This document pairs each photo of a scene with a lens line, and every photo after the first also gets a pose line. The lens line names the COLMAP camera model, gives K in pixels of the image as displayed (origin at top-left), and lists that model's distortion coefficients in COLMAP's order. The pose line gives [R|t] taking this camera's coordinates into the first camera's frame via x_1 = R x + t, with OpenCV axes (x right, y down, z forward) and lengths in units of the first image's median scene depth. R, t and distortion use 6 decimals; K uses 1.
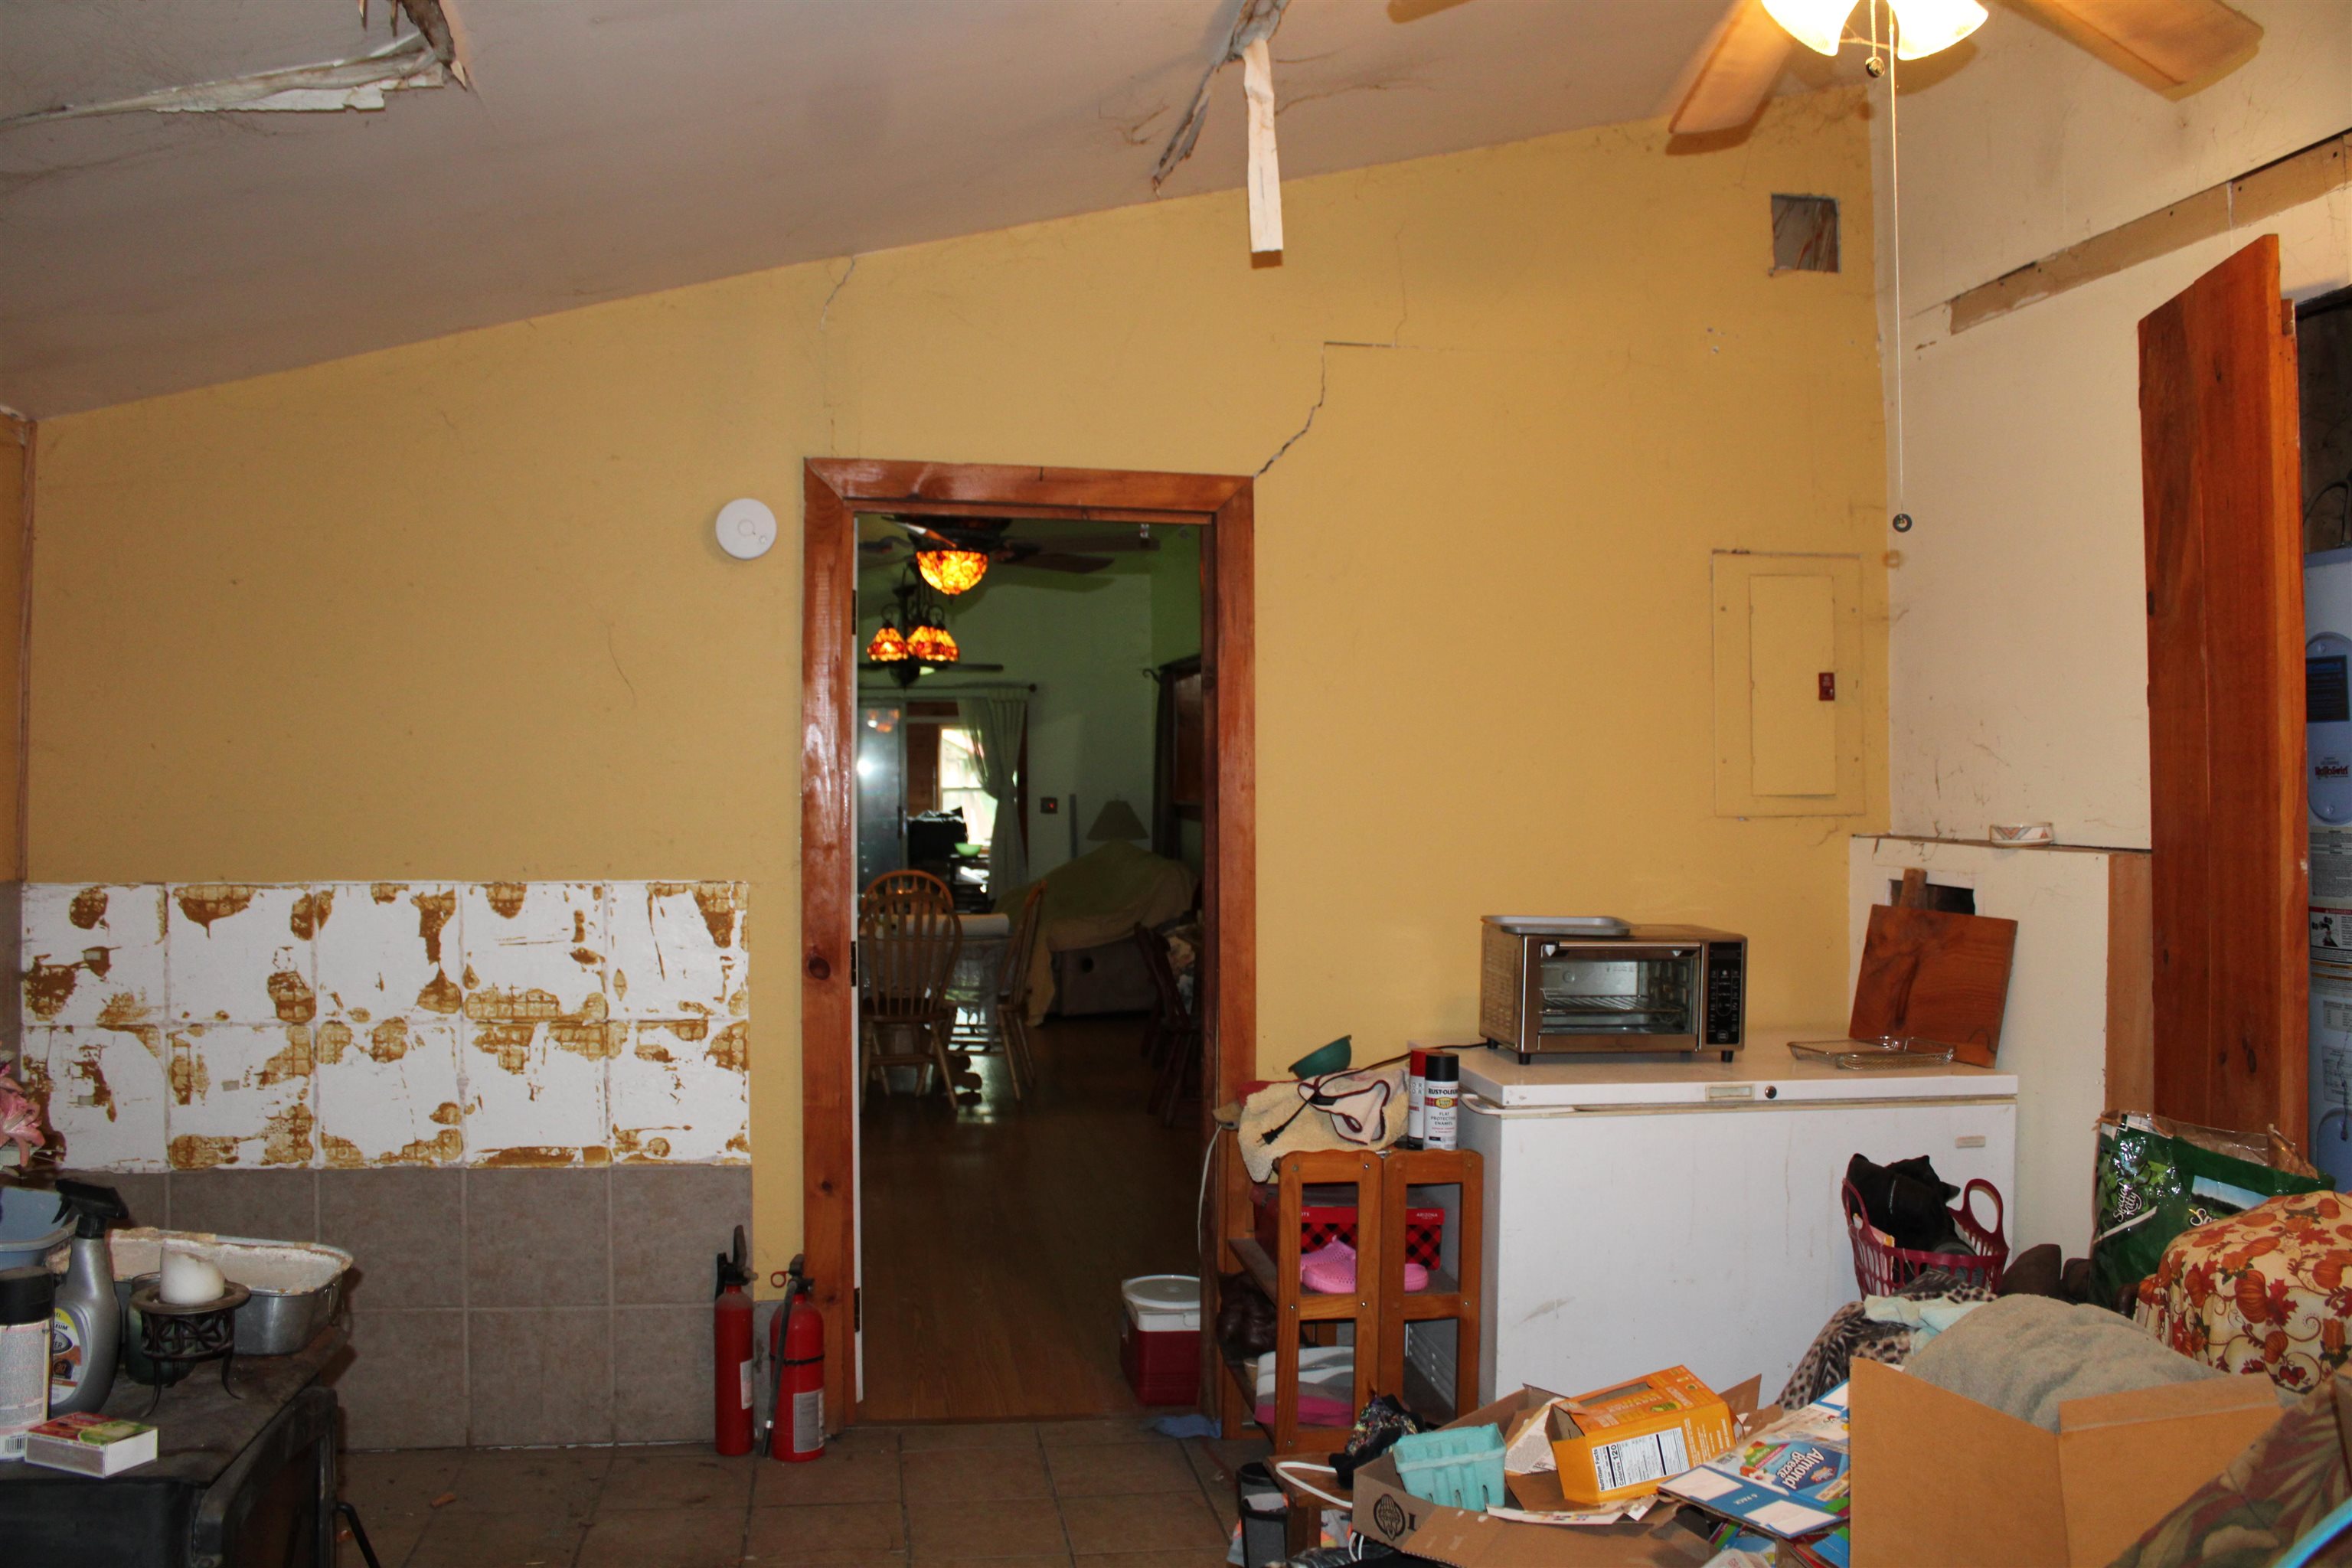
lens RADIAL K [[1932.9, 0, 1185.5], [0, 1932.9, 778.0], [0, 0, 1]] dist [-0.169323, 0.147332]
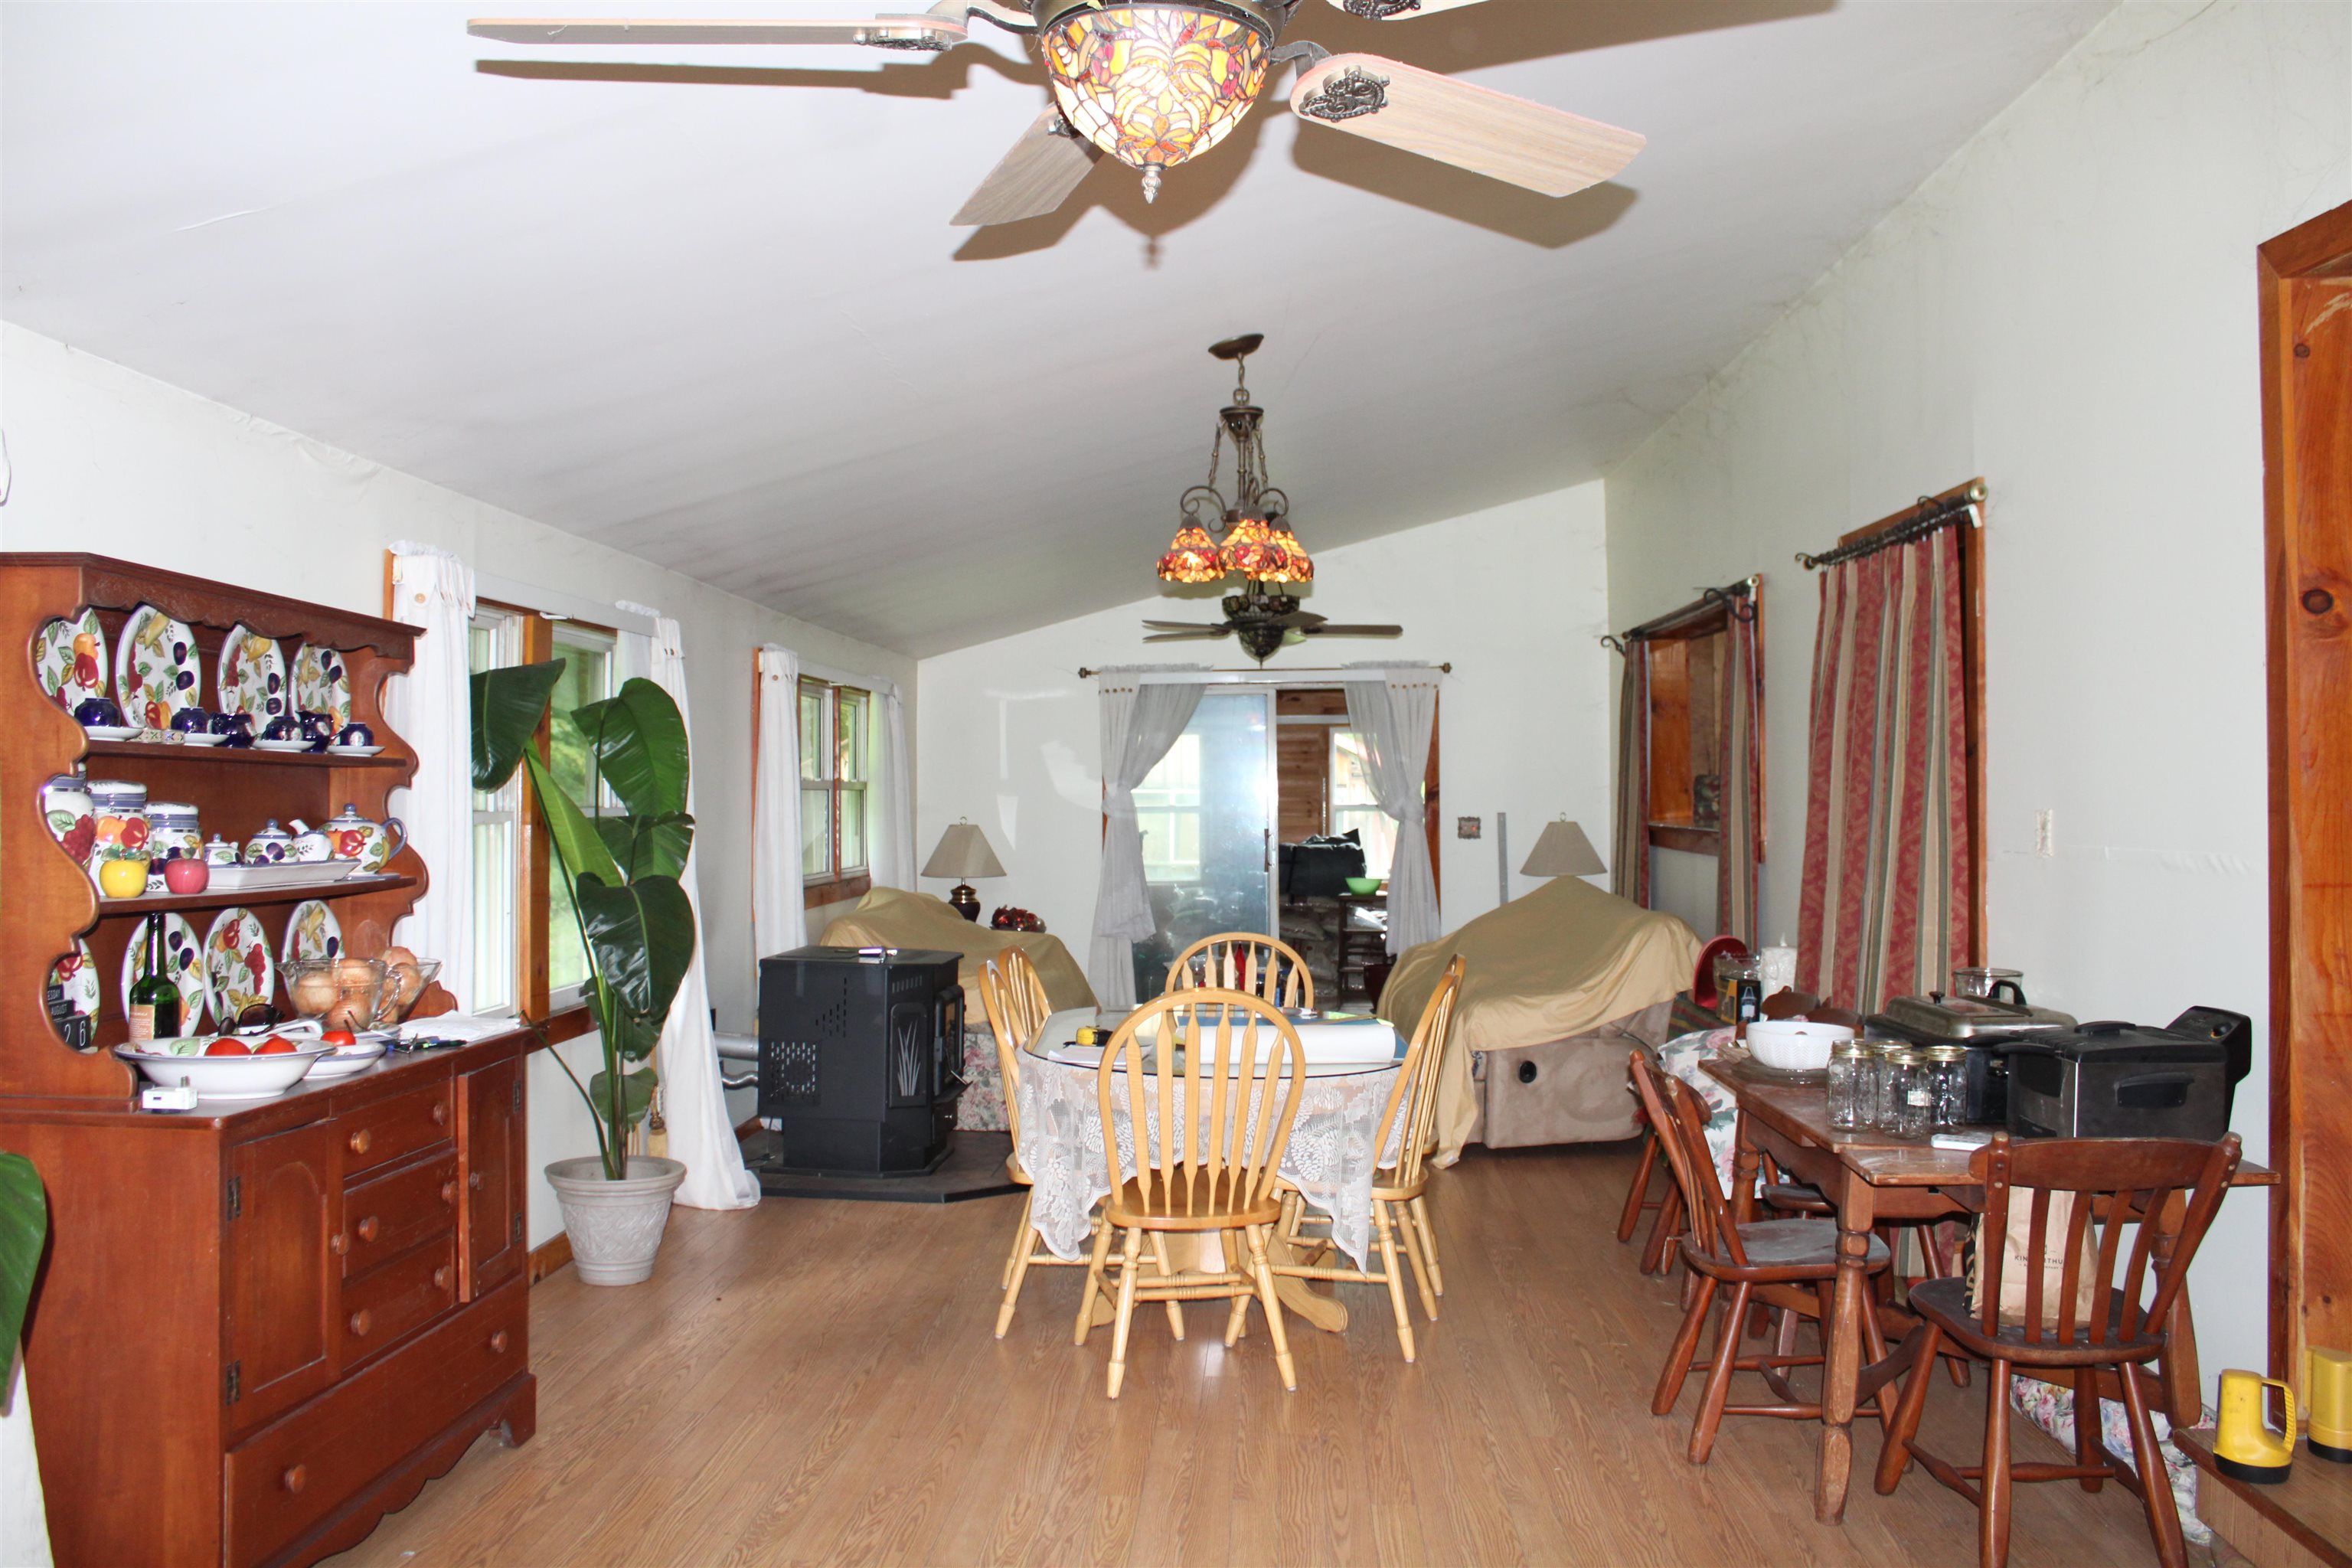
lens RADIAL K [[1932.9, 0, 1185.5], [0, 1932.9, 778.0], [0, 0, 1]] dist [-0.169323, 0.147332]
pose [[0.976574, -0.003566, -0.215151, -0.019081], [0.001148, 0.999935, -0.011363, 0.003386], [0.215177, 0.010850, 0.976515, 0.269964]]
